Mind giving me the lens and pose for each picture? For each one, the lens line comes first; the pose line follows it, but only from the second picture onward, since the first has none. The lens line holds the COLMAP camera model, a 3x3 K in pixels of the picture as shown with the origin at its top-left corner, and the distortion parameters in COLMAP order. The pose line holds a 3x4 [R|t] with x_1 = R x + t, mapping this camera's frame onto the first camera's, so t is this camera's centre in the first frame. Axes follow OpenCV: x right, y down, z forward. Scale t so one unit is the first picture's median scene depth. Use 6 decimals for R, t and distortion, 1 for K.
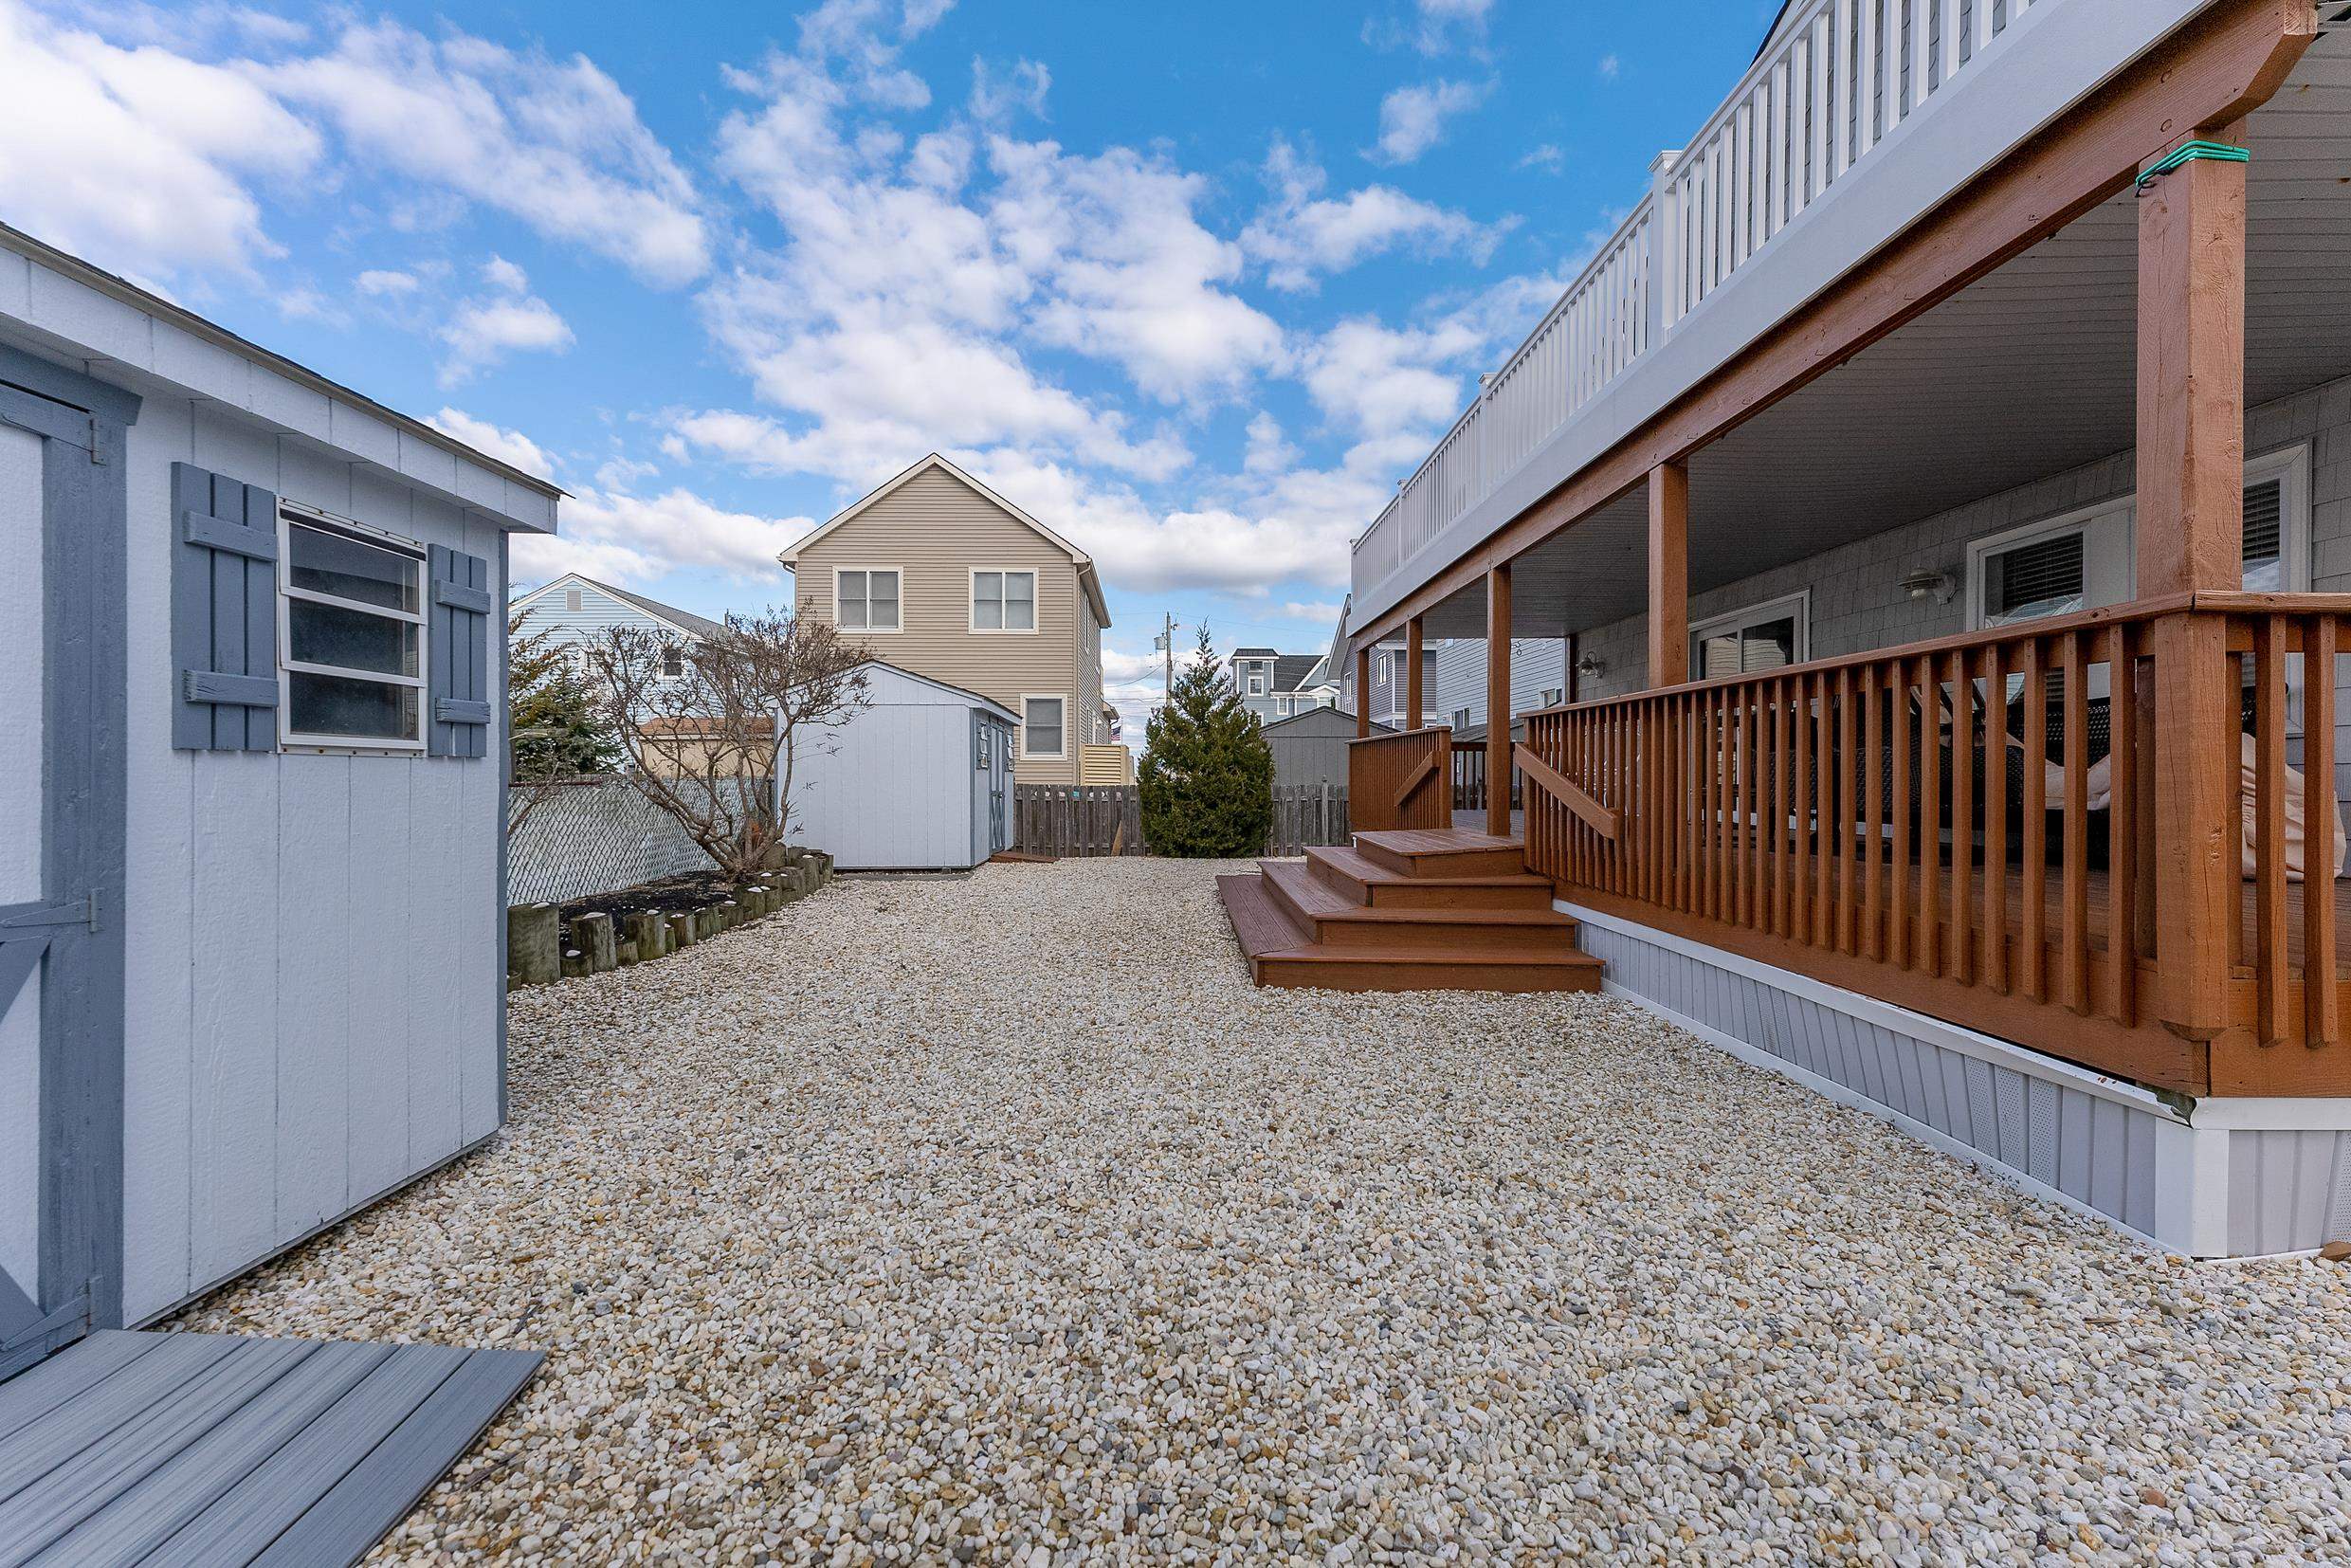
lens RADIAL K [[952.9, 0, 1183.1], [0, 952.9, 780.2], [0, 0, 1]] dist [0.004073, 0.000197]
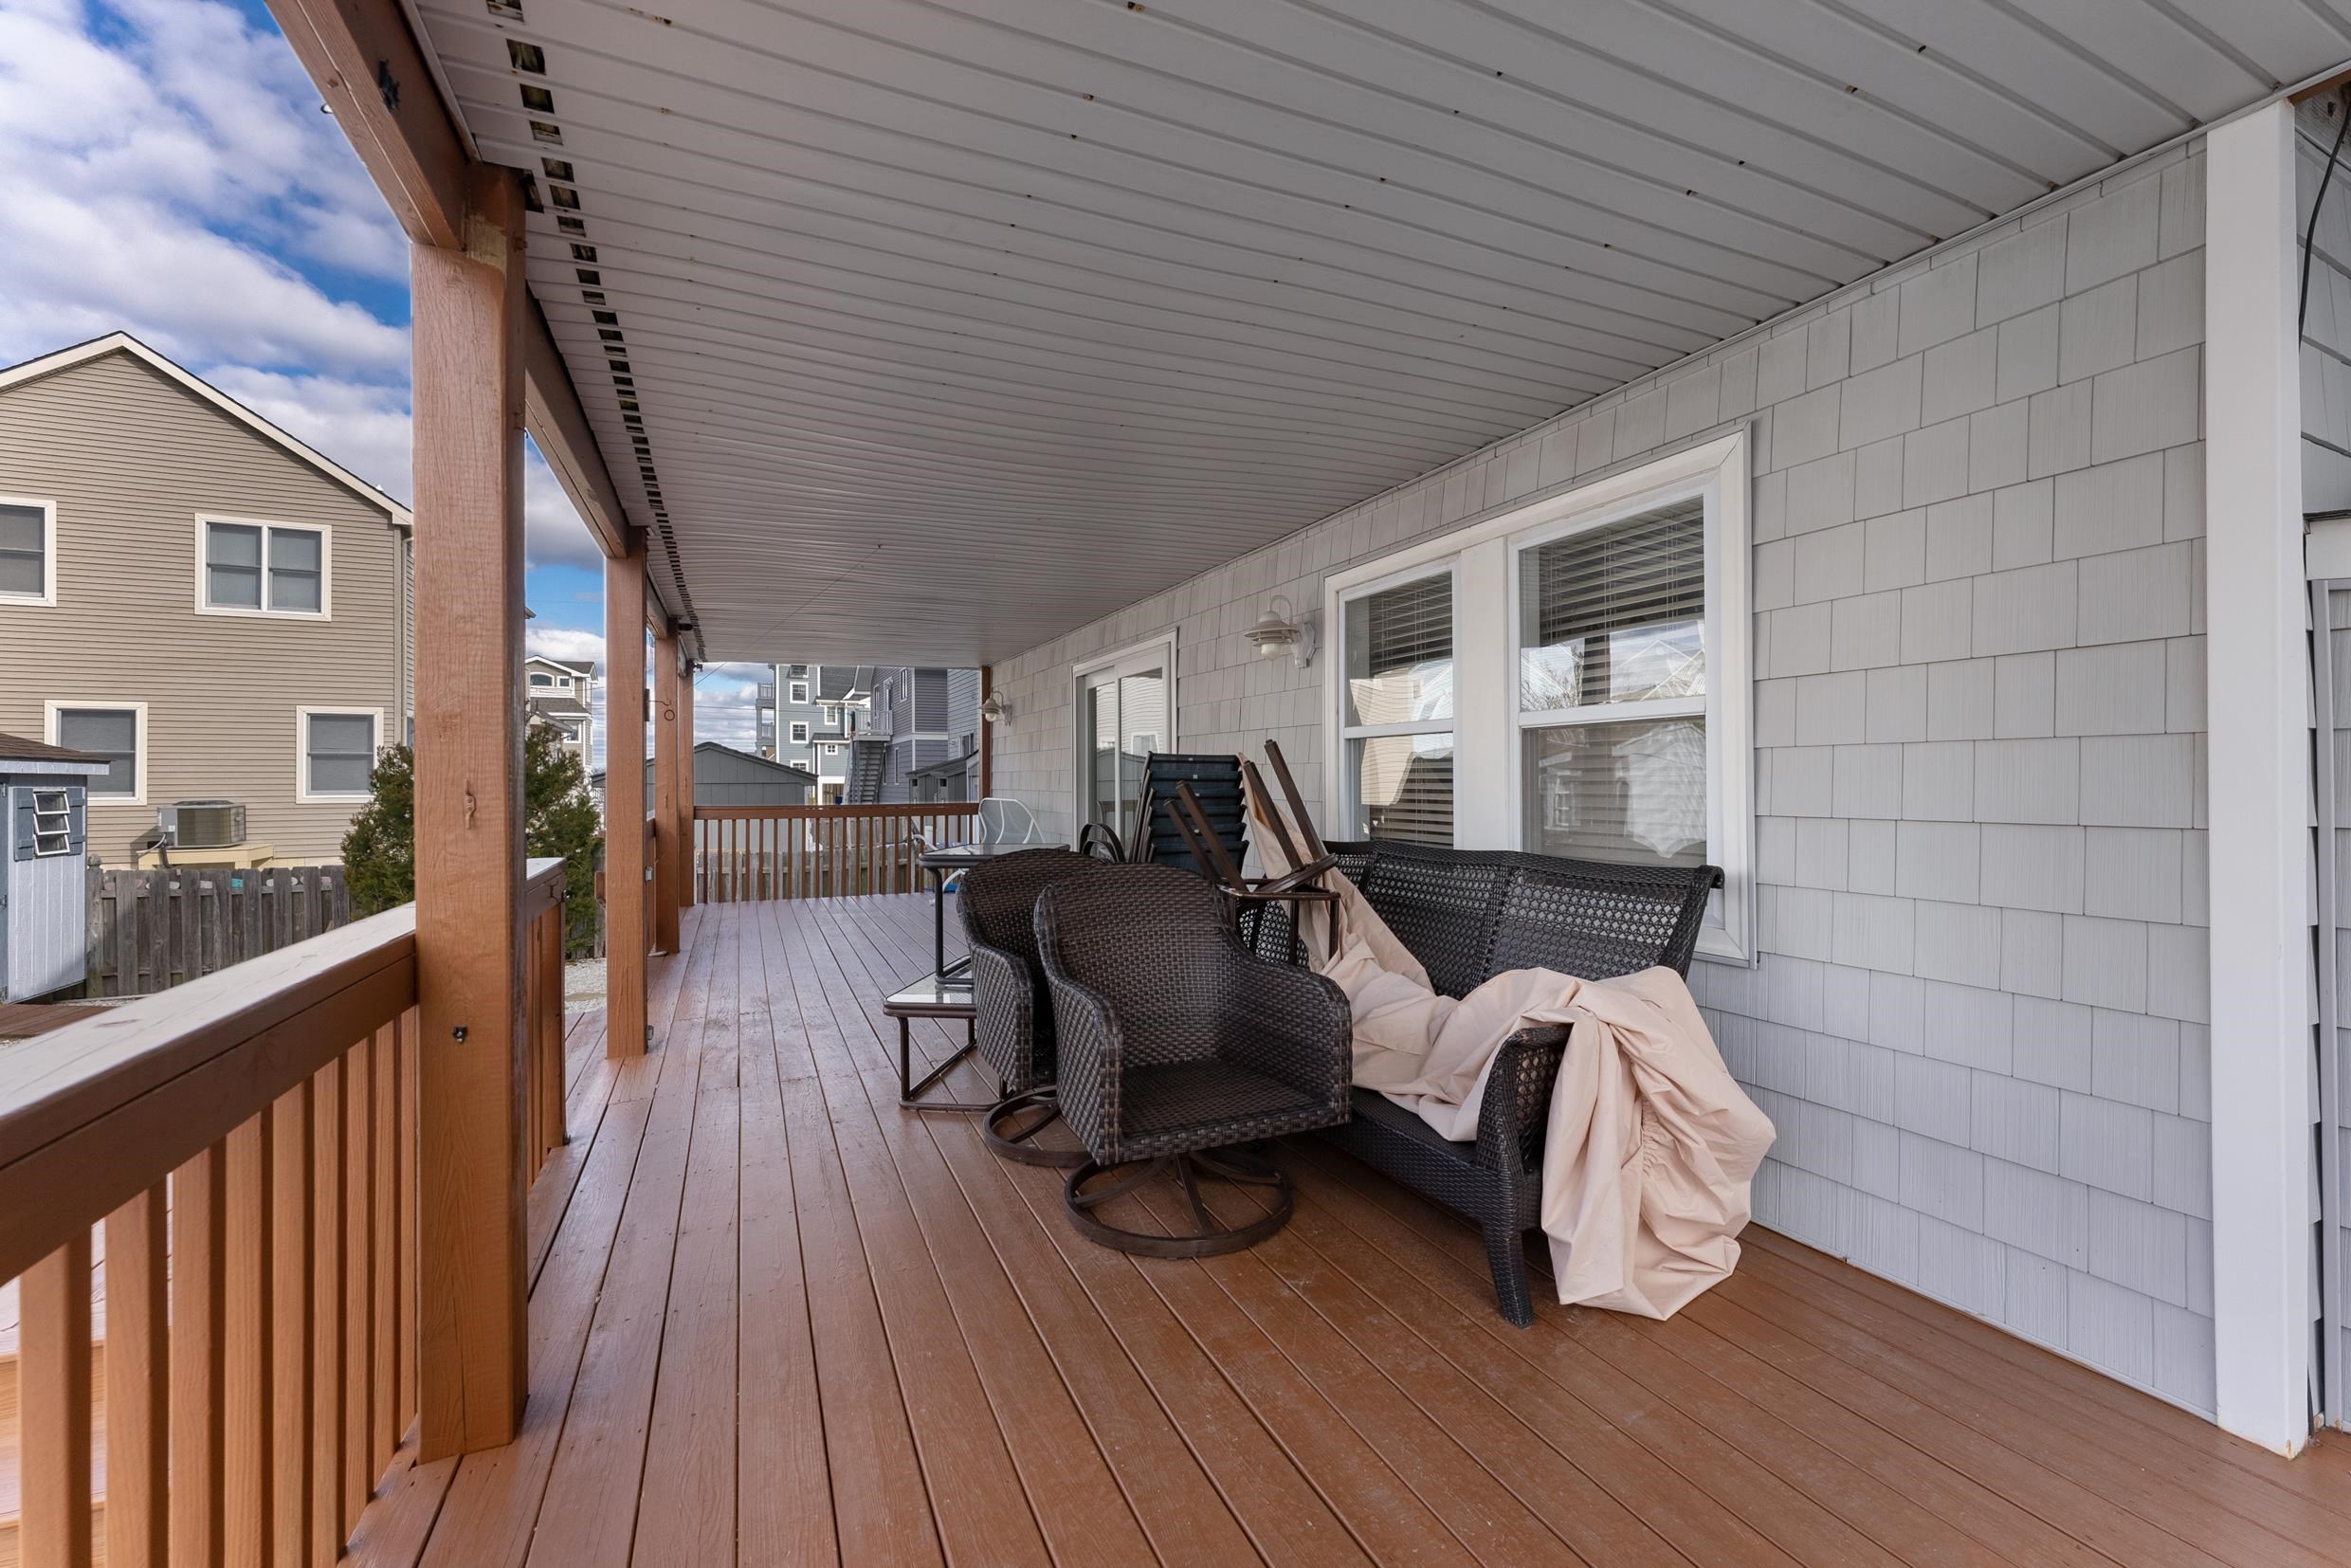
lens RADIAL K [[921.6, 0, 1180.2], [0, 921.6, 773.7], [0, 0, 1]] dist [0.000500, -0.000110]
pose [[0.913658, -0.002562, 0.406475, 0.205632], [0.006694, 0.999939, -0.008743, -0.047535], [-0.406428, 0.010709, 0.913620, 0.202027]]
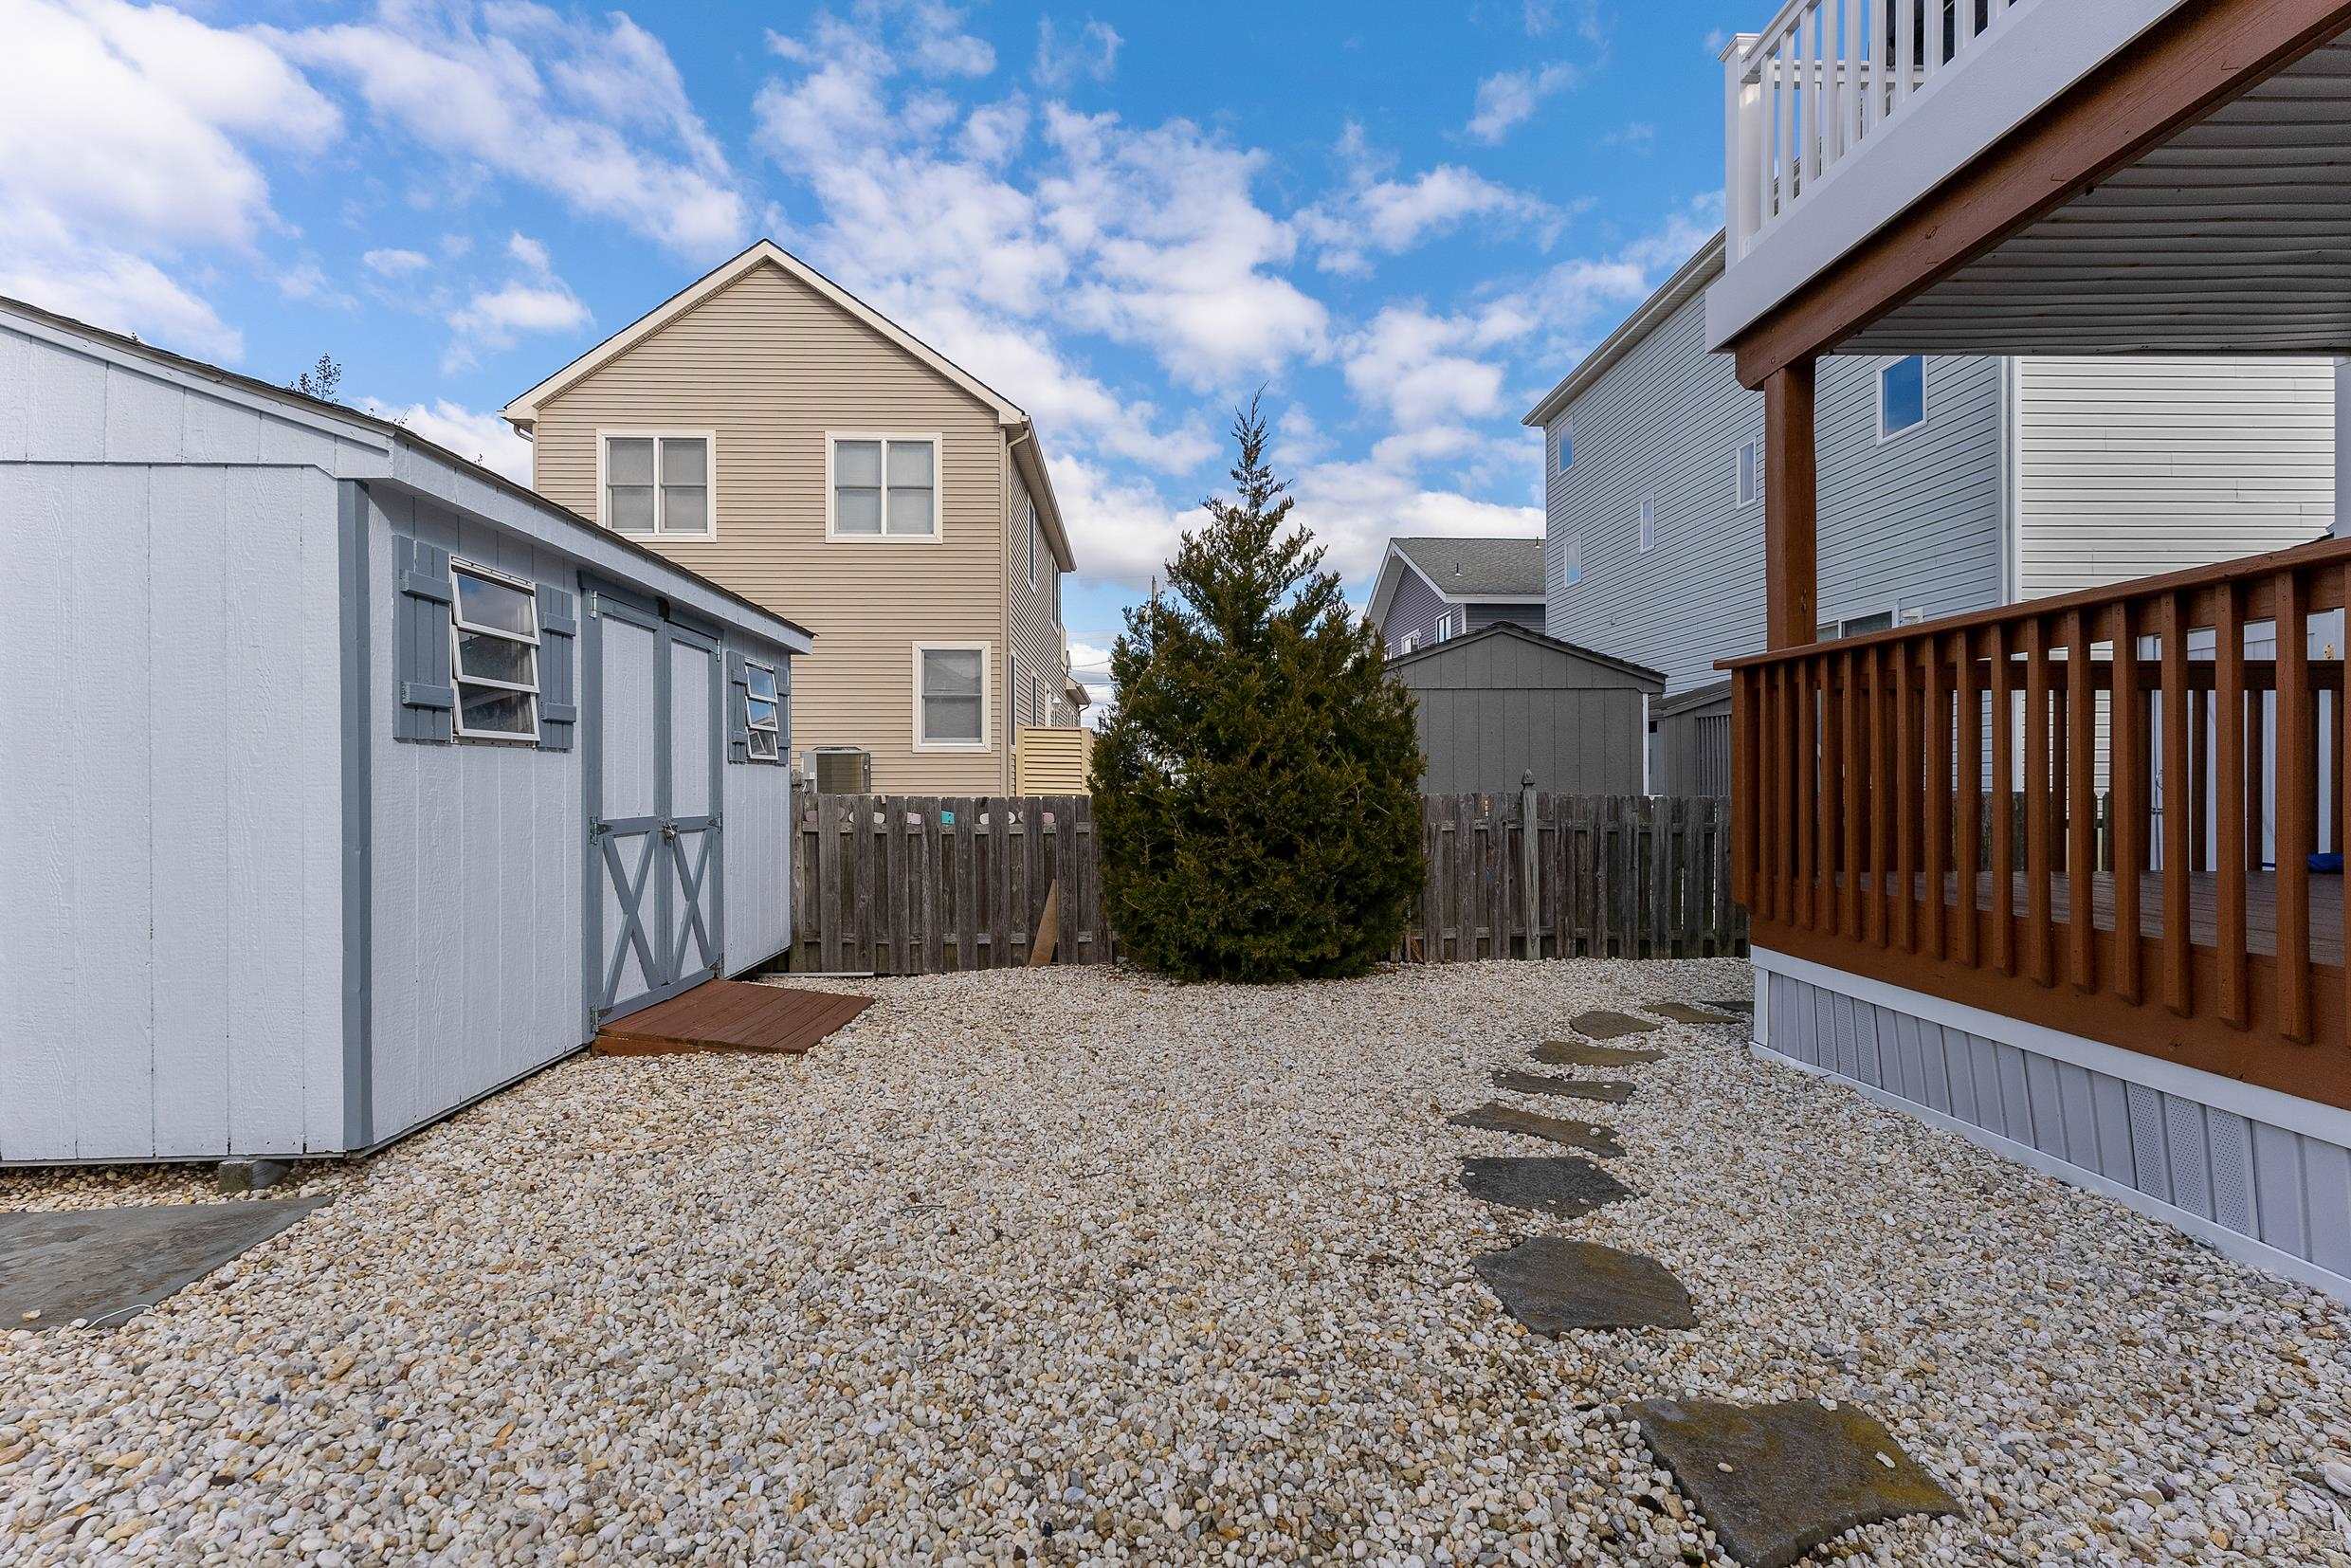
lens RADIAL K [[952.9, 0, 1183.1], [0, 952.9, 780.2], [0, 0, 1]] dist [0.004073, 0.000197]
pose [[0.999844, -0.005043, 0.016940, -0.015073], [0.005093, 0.999983, -0.002891, -0.000316], [-0.016925, 0.002977, 0.999852, 0.579290]]
